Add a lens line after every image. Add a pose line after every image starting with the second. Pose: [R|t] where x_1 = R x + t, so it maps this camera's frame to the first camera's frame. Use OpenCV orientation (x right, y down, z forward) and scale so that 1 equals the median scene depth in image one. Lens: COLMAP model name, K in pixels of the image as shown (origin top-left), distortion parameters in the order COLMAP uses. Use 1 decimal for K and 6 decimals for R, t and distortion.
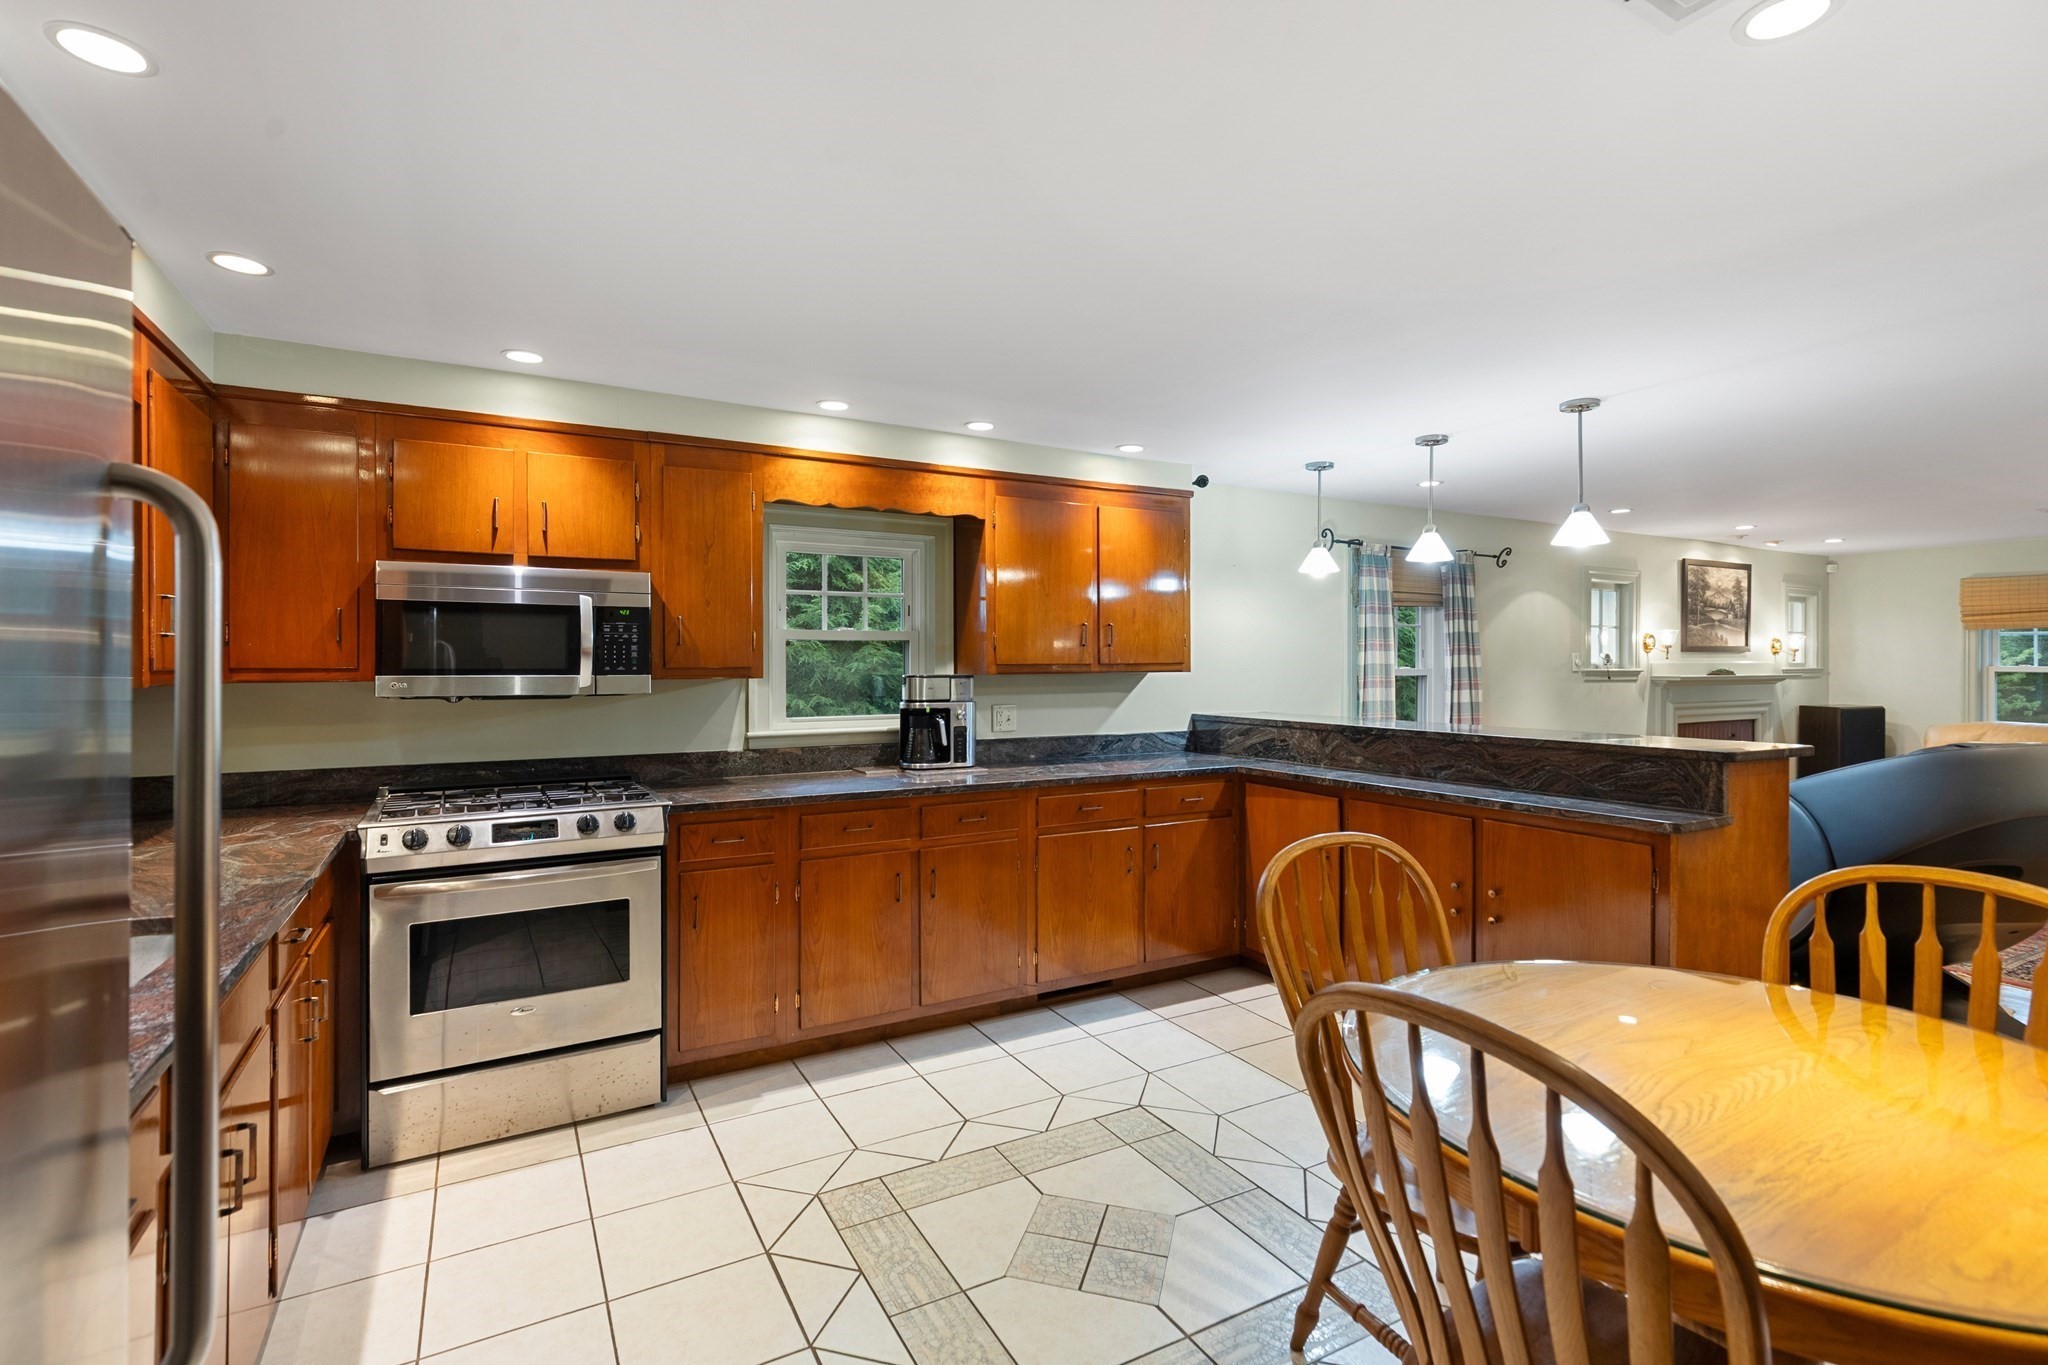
lens RADIAL K [[945.5, 0, 1014.9], [0, 945.5, 667.0], [0, 0, 1]] dist [0.003838, 0.000162]
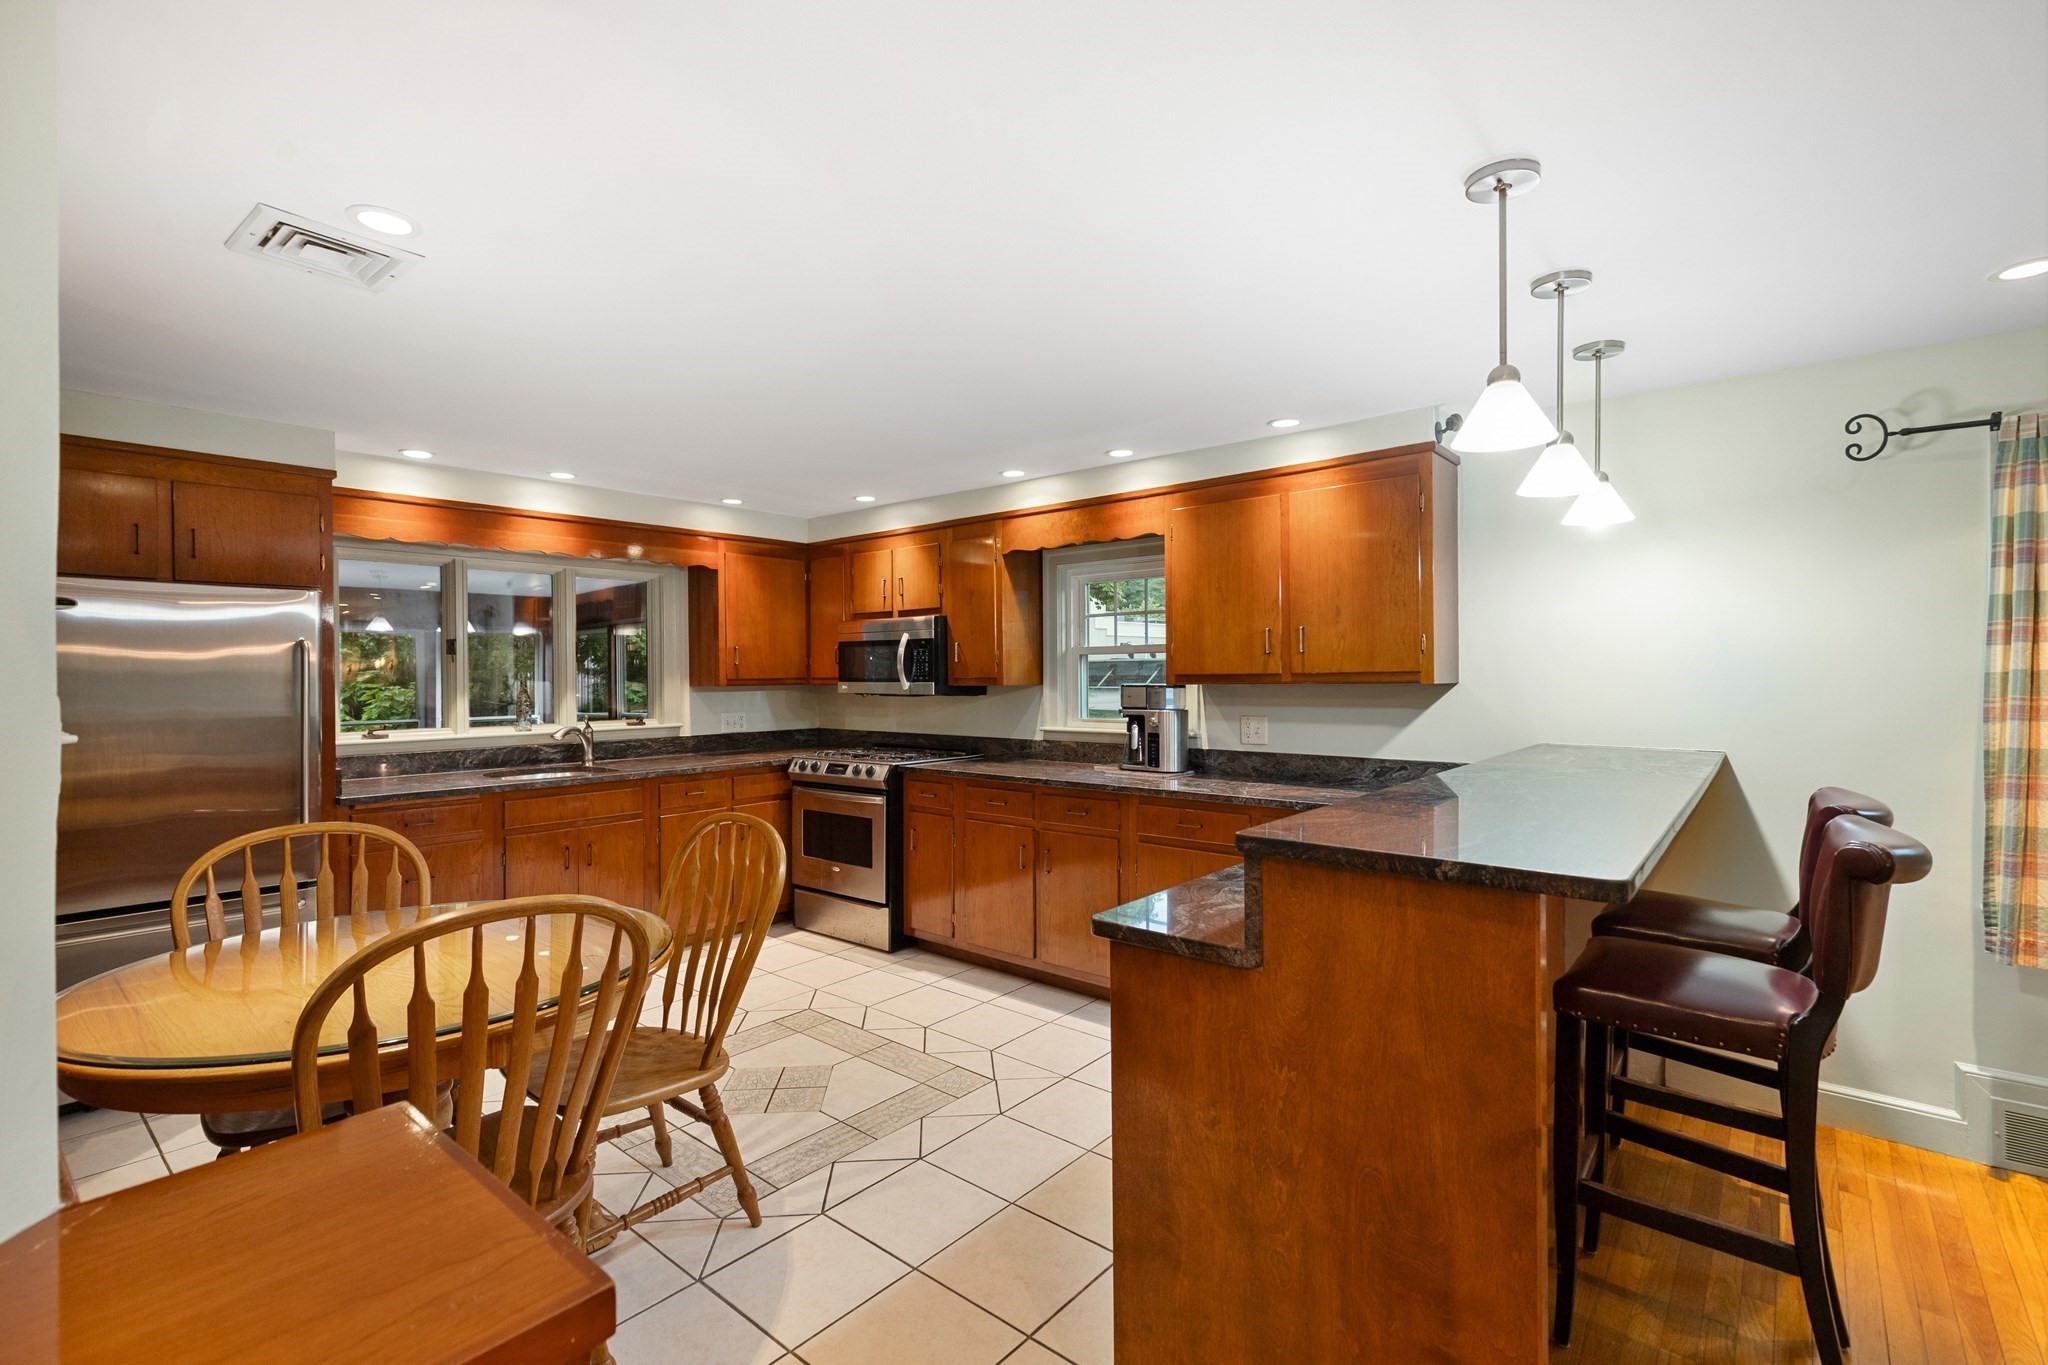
lens RADIAL K [[921.2, 0, 1025.4], [0, 921.2, 687.7], [0, 0, 1]] dist [0.006174, 0.000283]
pose [[0.354586, 0.009809, -0.934972, 0.898720], [-0.000667, 0.999947, 0.010237, 0.001557], [0.935023, -0.003006, 0.354574, 0.523802]]
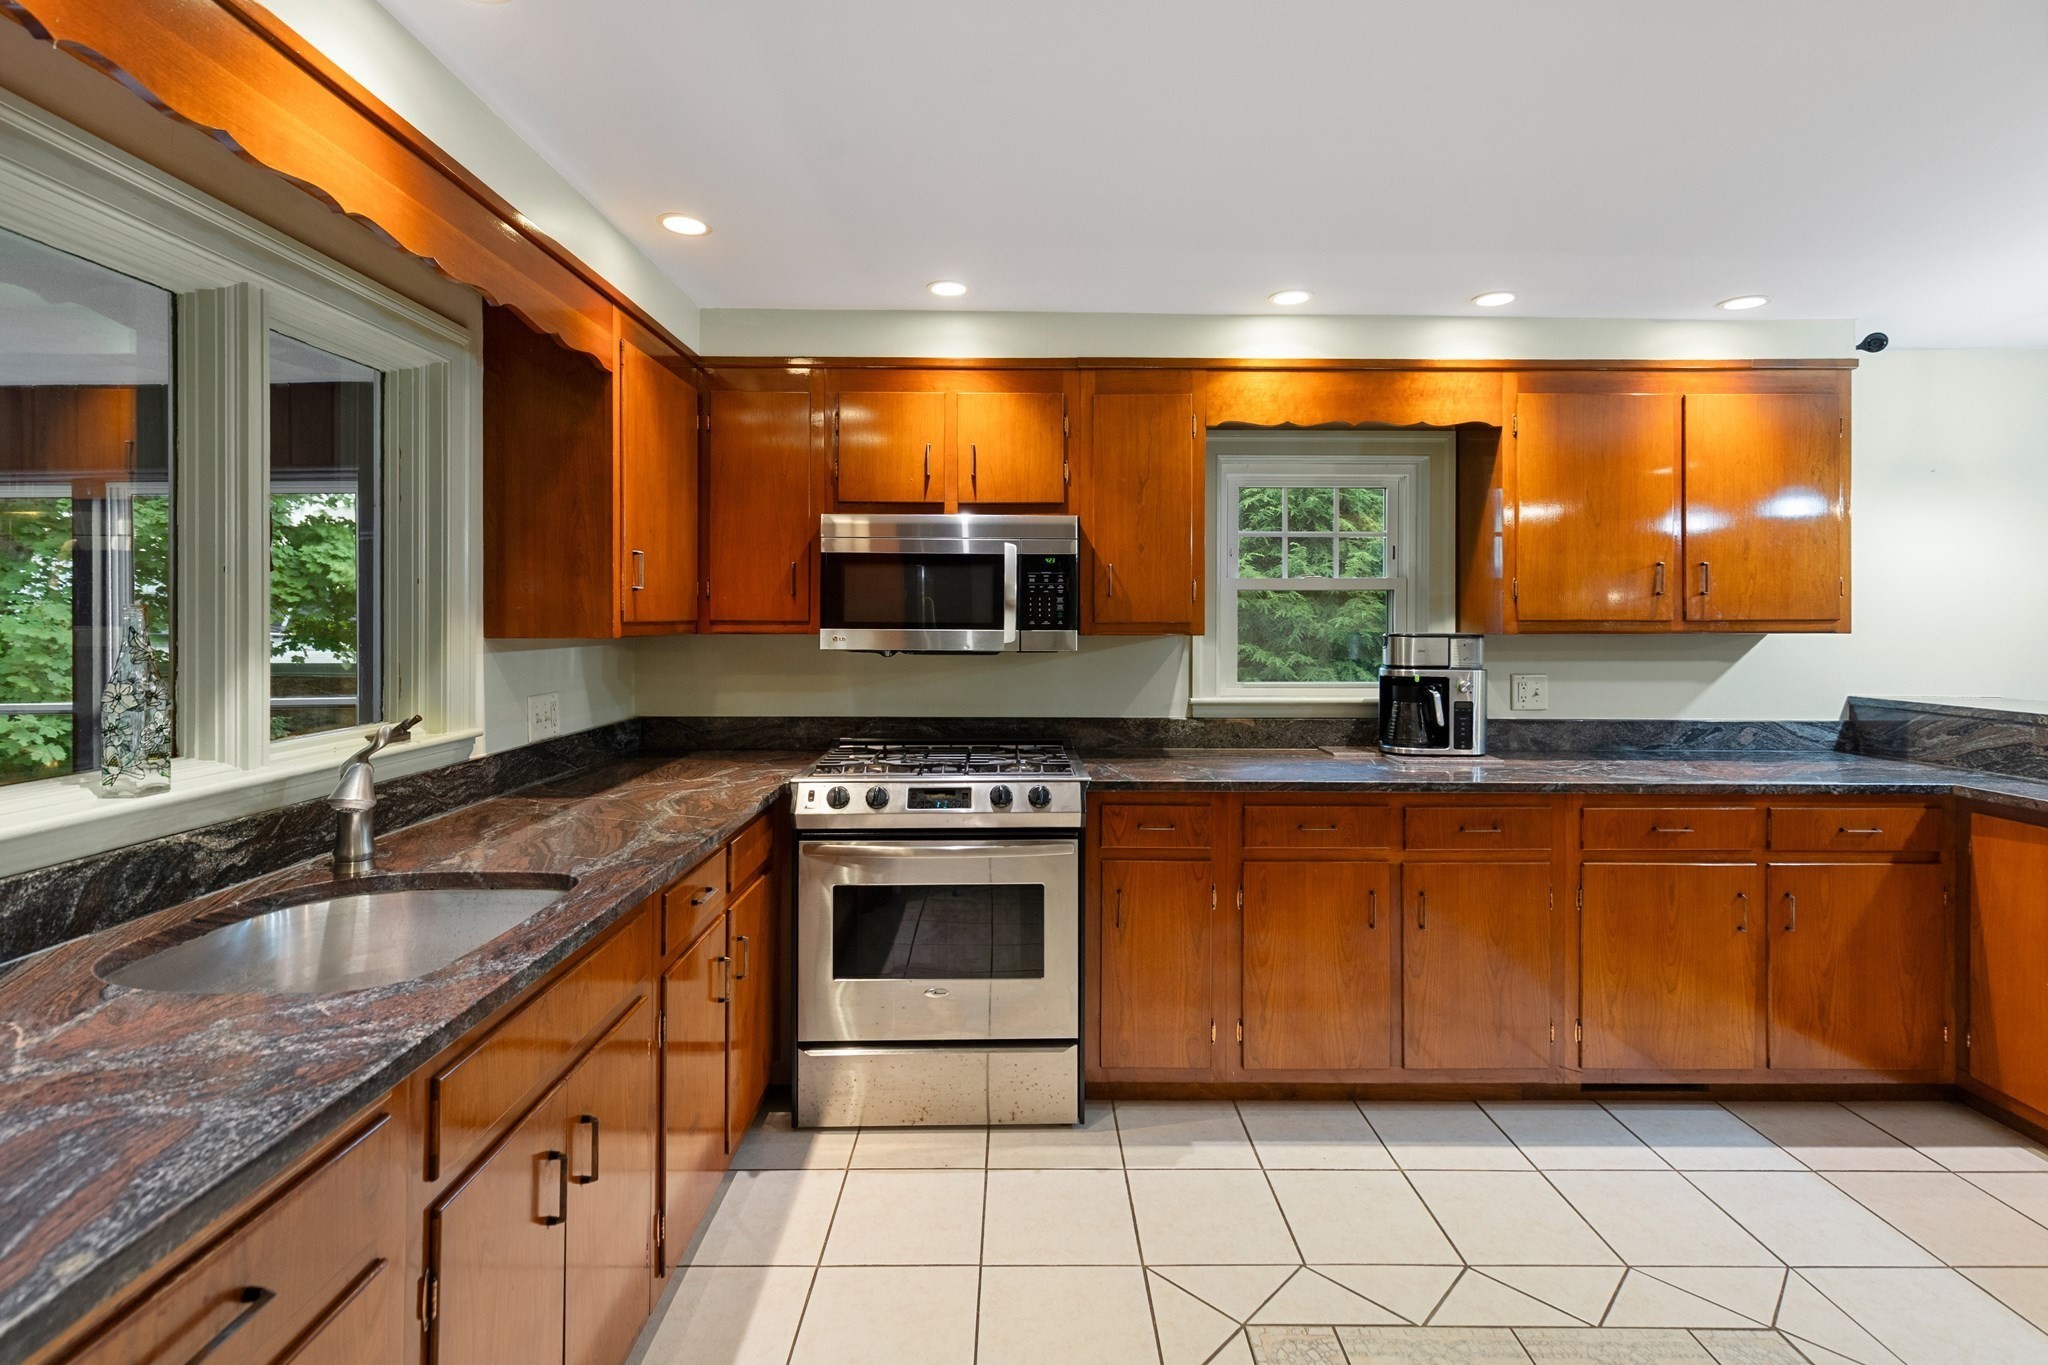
lens RADIAL K [[948.0, 0, 1019.0], [0, 948.0, 619.6], [0, 0, 1]] dist [0.006079, -0.000909]
pose [[0.875790, 0.004202, -0.482674, -0.002830], [-0.005807, 0.999981, -0.001831, 0.000217], [0.482658, 0.004406, 0.875798, 0.165551]]
